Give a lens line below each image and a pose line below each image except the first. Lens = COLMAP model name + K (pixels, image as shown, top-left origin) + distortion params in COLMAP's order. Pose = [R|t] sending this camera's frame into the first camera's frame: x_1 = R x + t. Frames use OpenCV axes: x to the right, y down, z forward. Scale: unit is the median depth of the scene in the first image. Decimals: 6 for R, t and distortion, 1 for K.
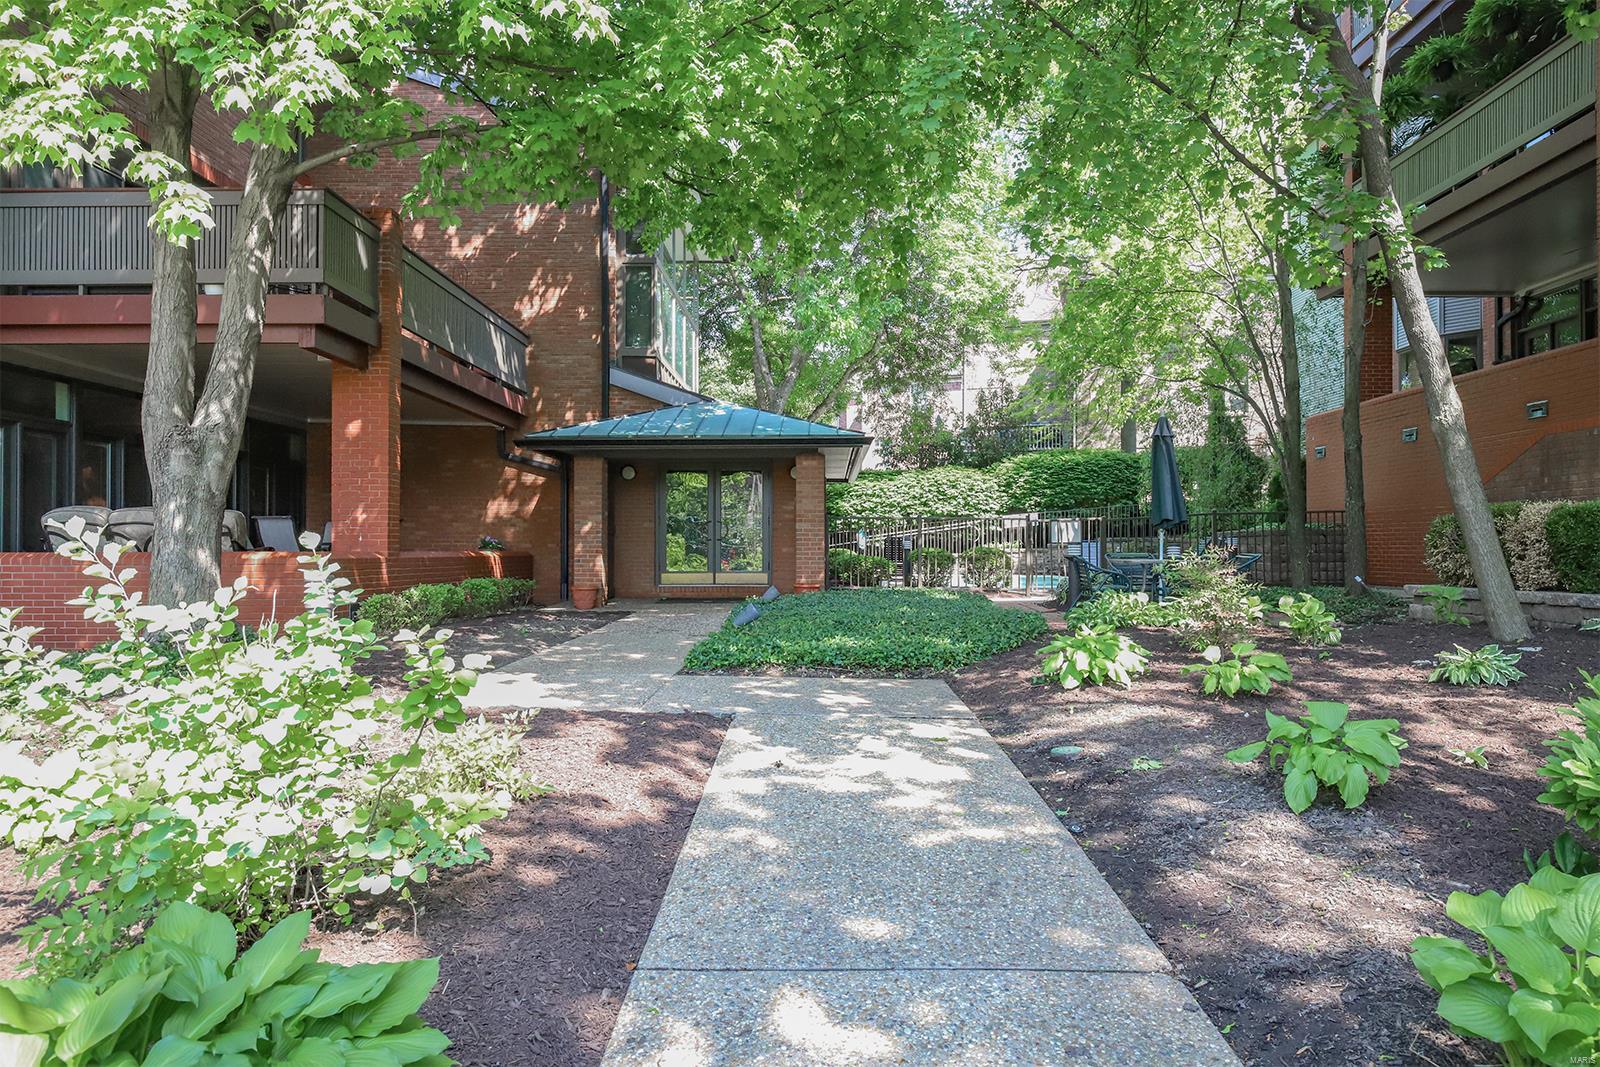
lens RADIAL K [[1234.2, 0, 800.0], [0, 1234.2, 533.5], [0, 0, 1]] dist [-0.001889, -0.001989]
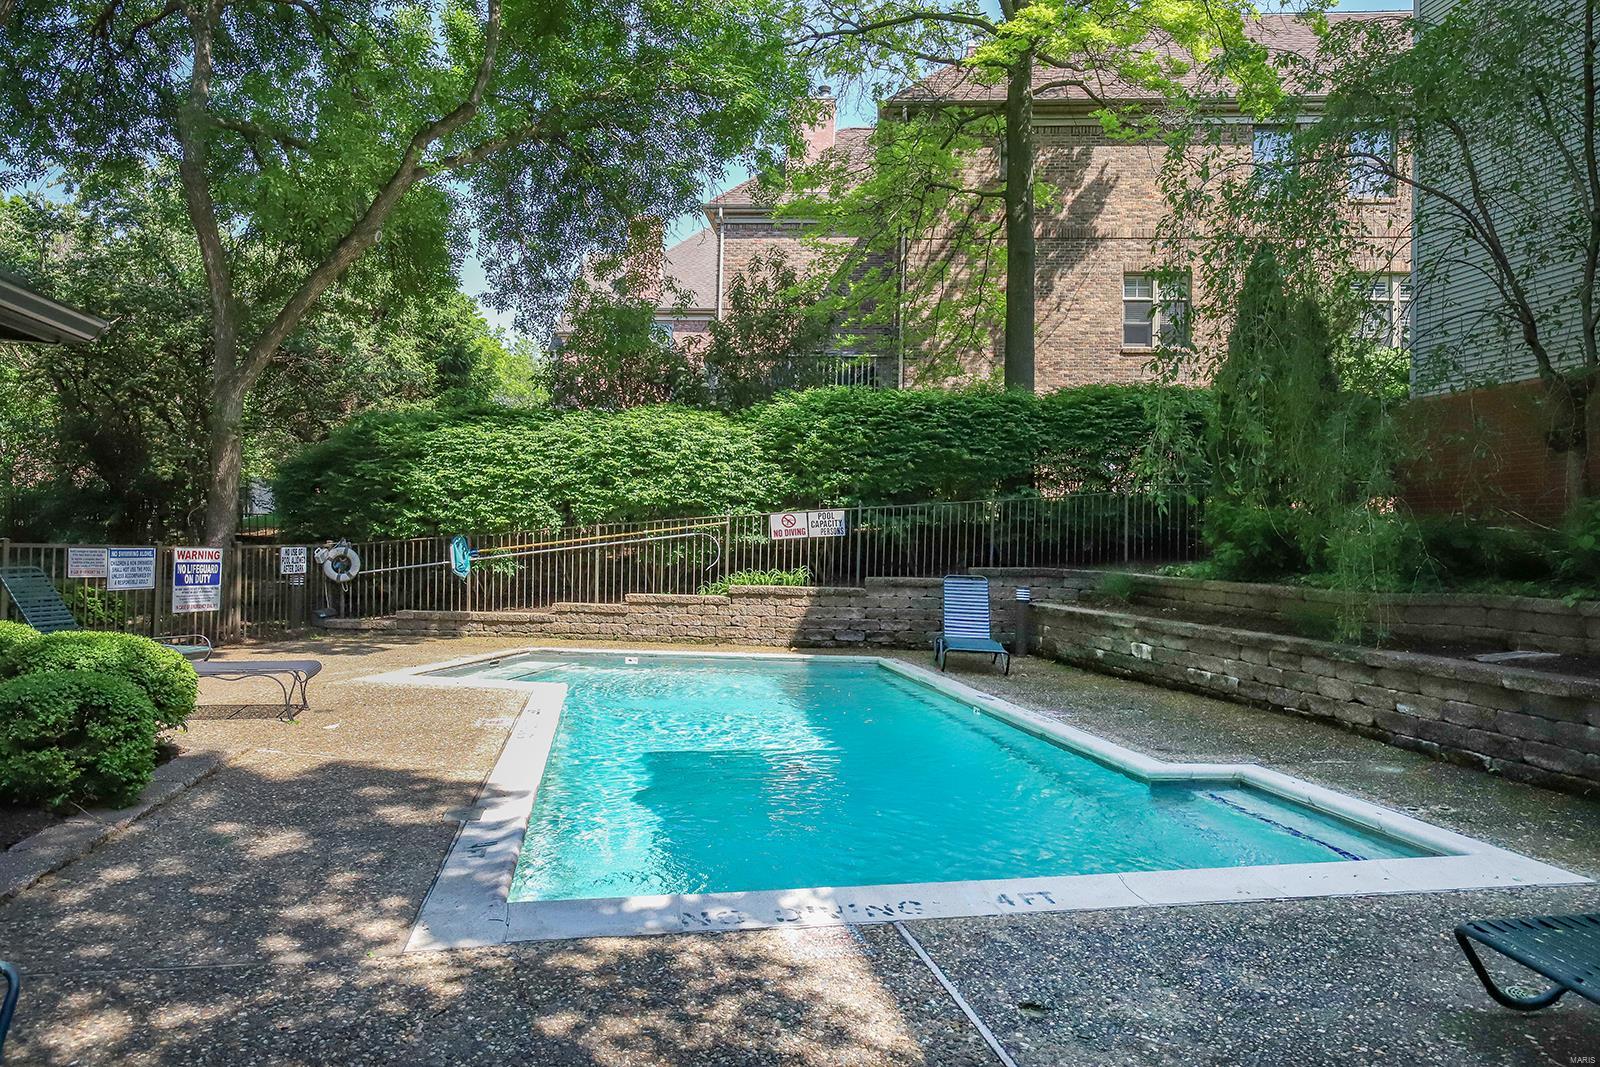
lens RADIAL K [[1234.2, 0, 800.0], [0, 1234.2, 533.5], [0, 0, 1]] dist [-0.001889, -0.001989]
pose [[0.982836, 0.019779, 0.183420, 0.088896], [-0.023728, 0.999531, 0.019358, -0.015345], [-0.182951, -0.023378, 0.982844, 0.534041]]
